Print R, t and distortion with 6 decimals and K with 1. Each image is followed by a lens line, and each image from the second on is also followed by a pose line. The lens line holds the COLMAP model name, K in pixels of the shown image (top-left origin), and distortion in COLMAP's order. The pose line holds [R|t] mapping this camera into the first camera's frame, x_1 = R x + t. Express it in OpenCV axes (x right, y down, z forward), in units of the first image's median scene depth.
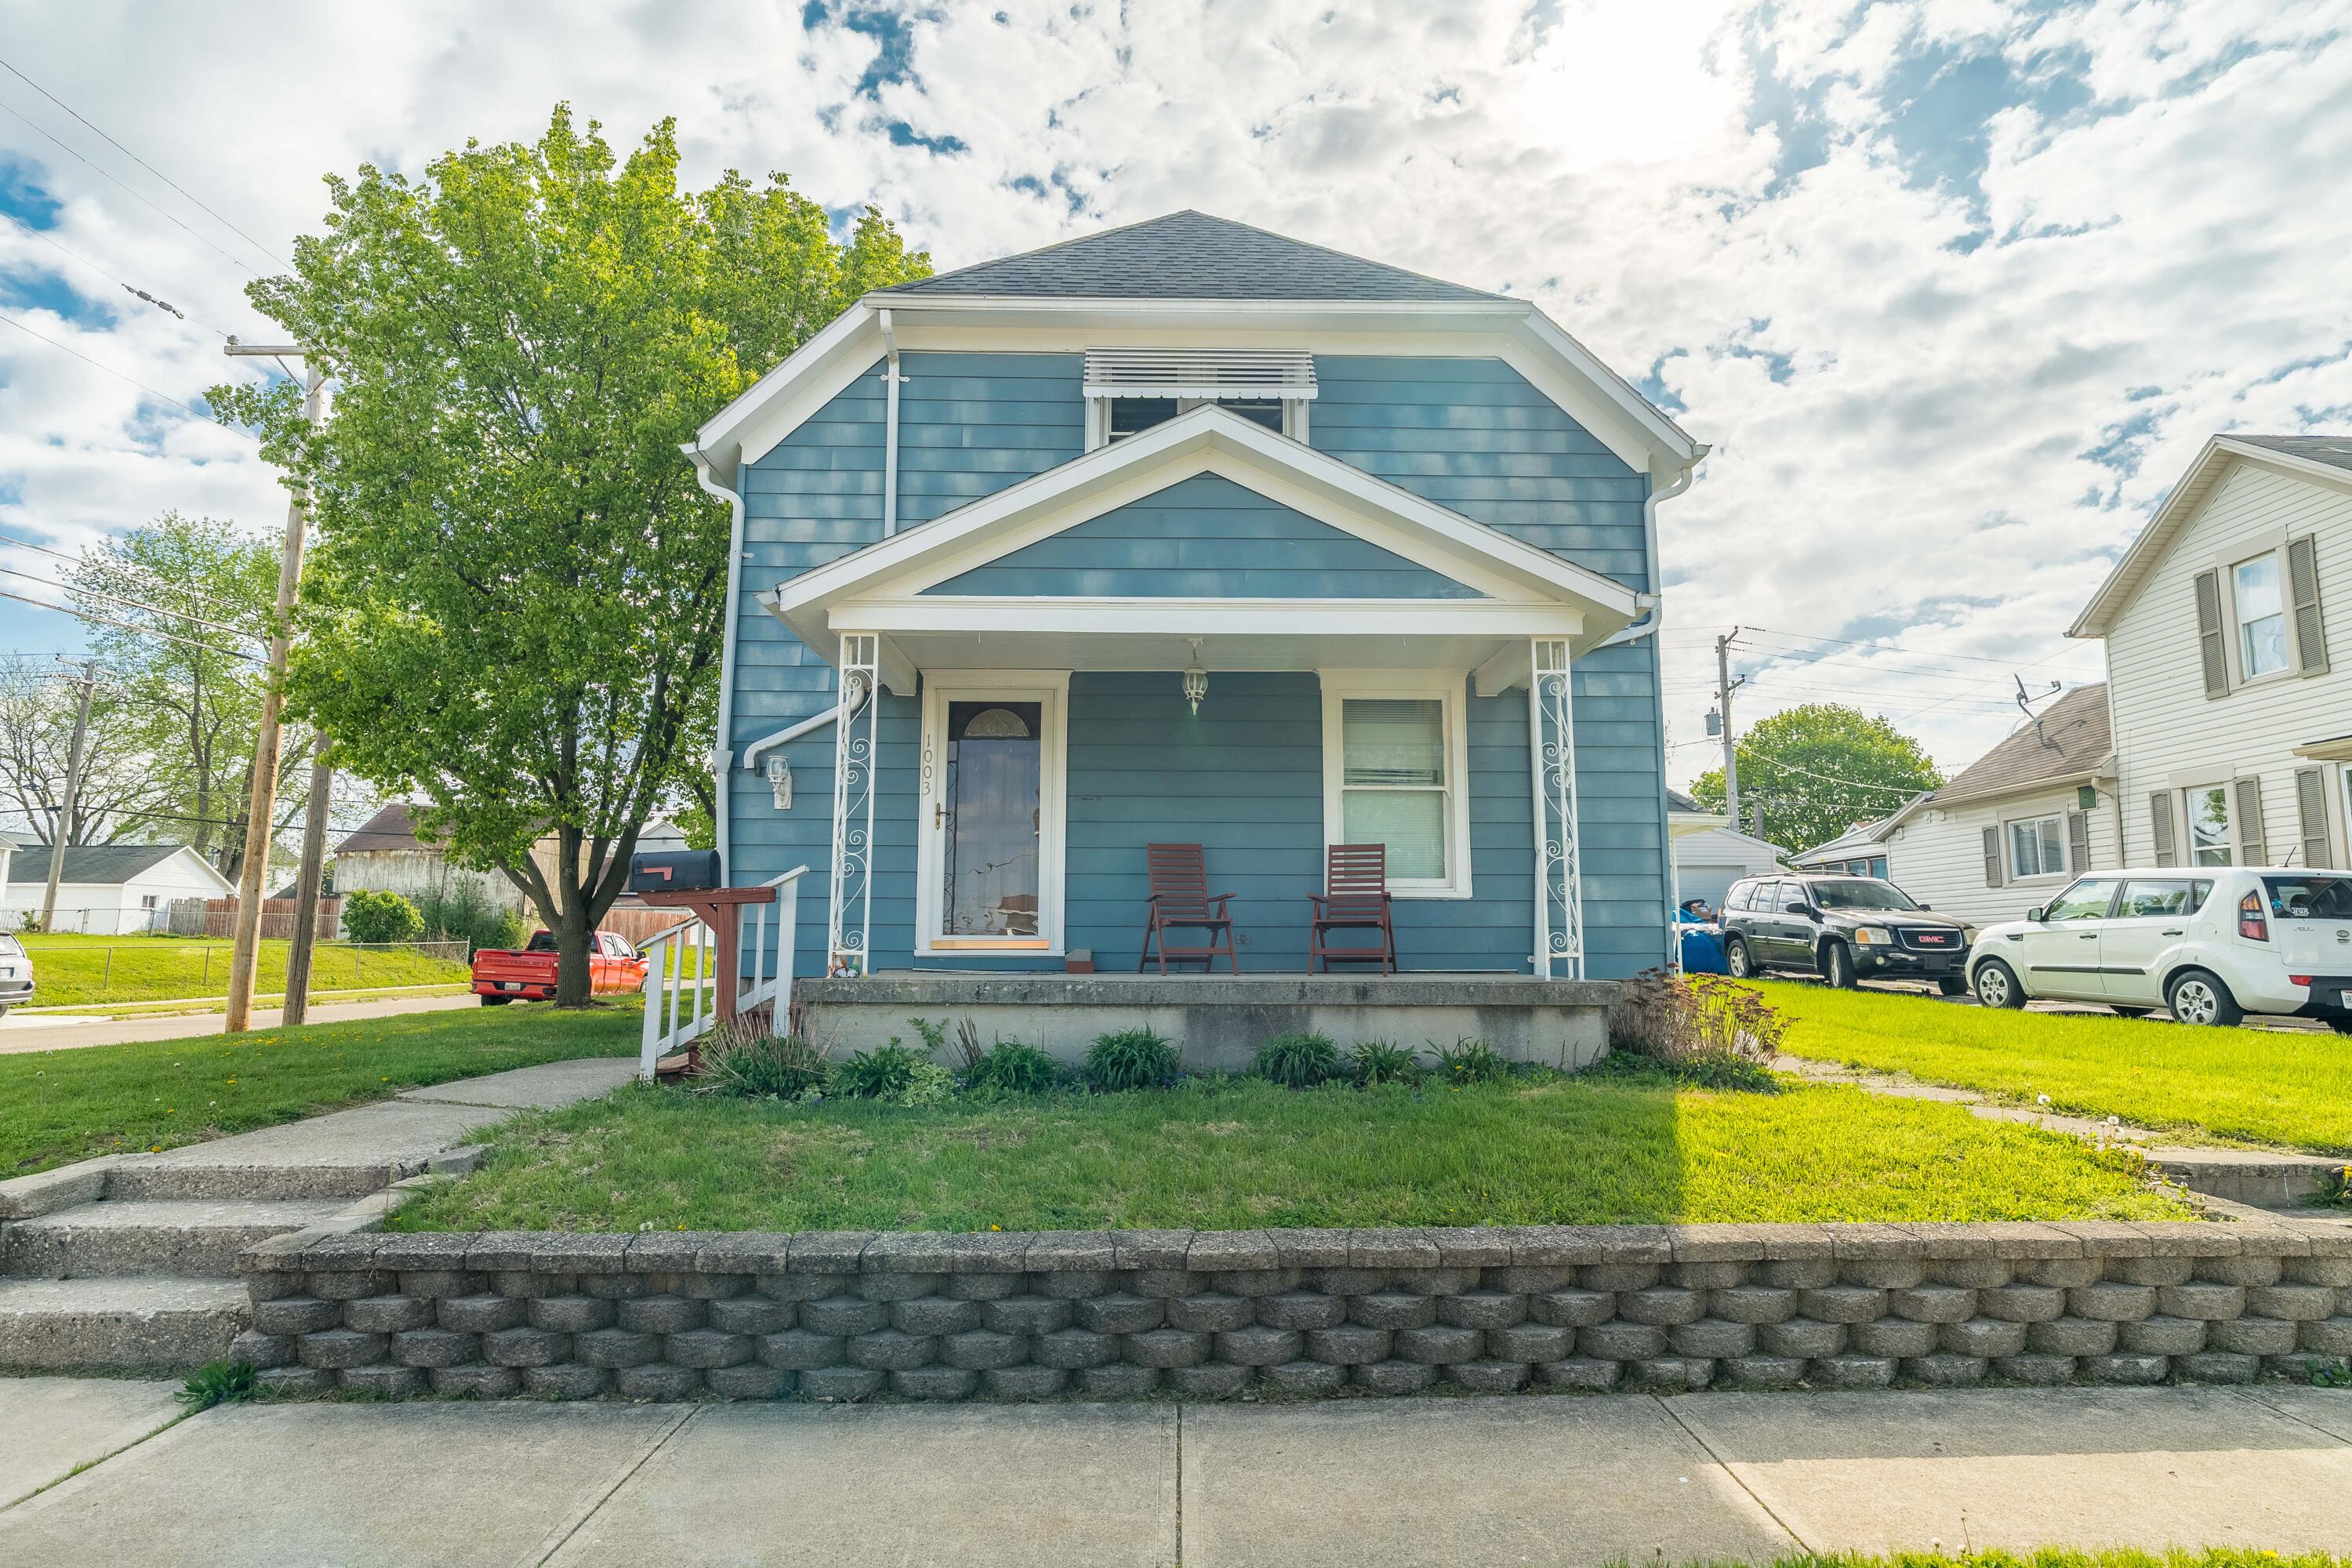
lens RADIAL K [[1228.4, 0, 1184.7], [0, 1228.4, 787.0], [0, 0, 1]] dist [-0.012594, -0.000023]
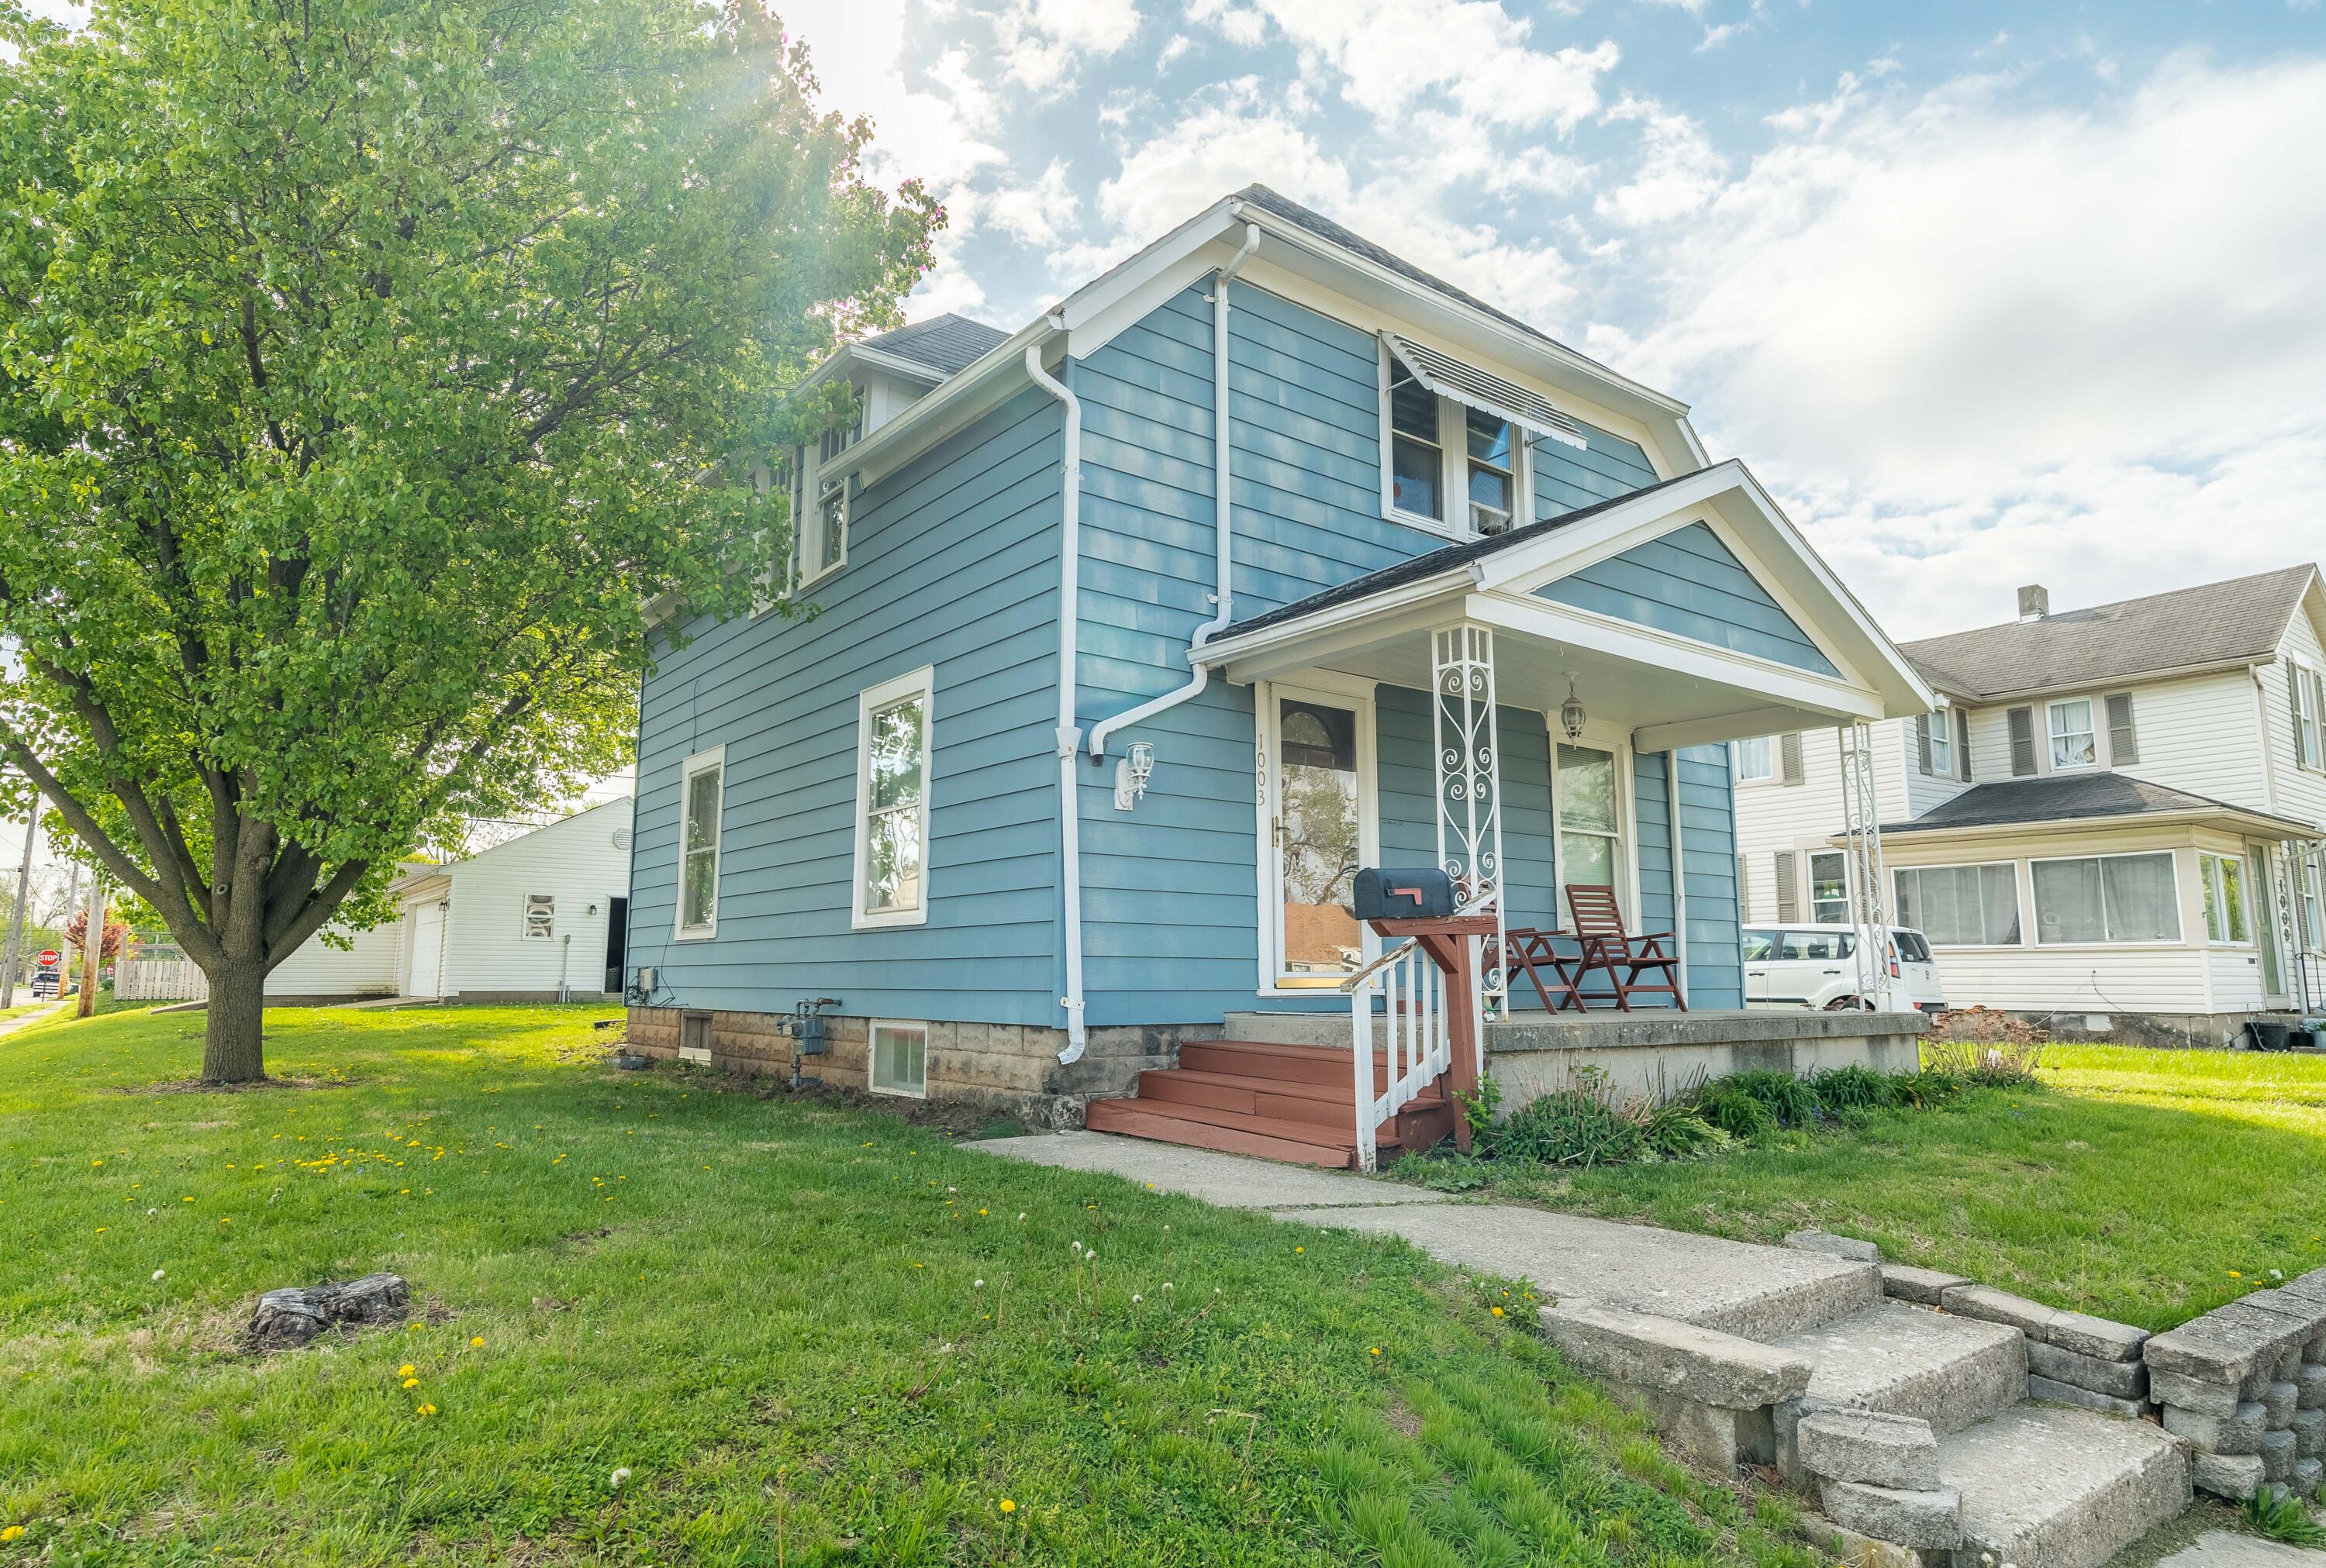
lens RADIAL K [[1348.4, 0, 1162.0], [0, 1348.4, 779.0], [0, 0, 1]] dist [0.001212, -0.000521]
pose [[0.805450, 0.086248, 0.586354, -0.813307], [-0.074601, 0.996240, -0.044062, 0.034329], [-0.587949, -0.008252, 0.808856, 0.289668]]
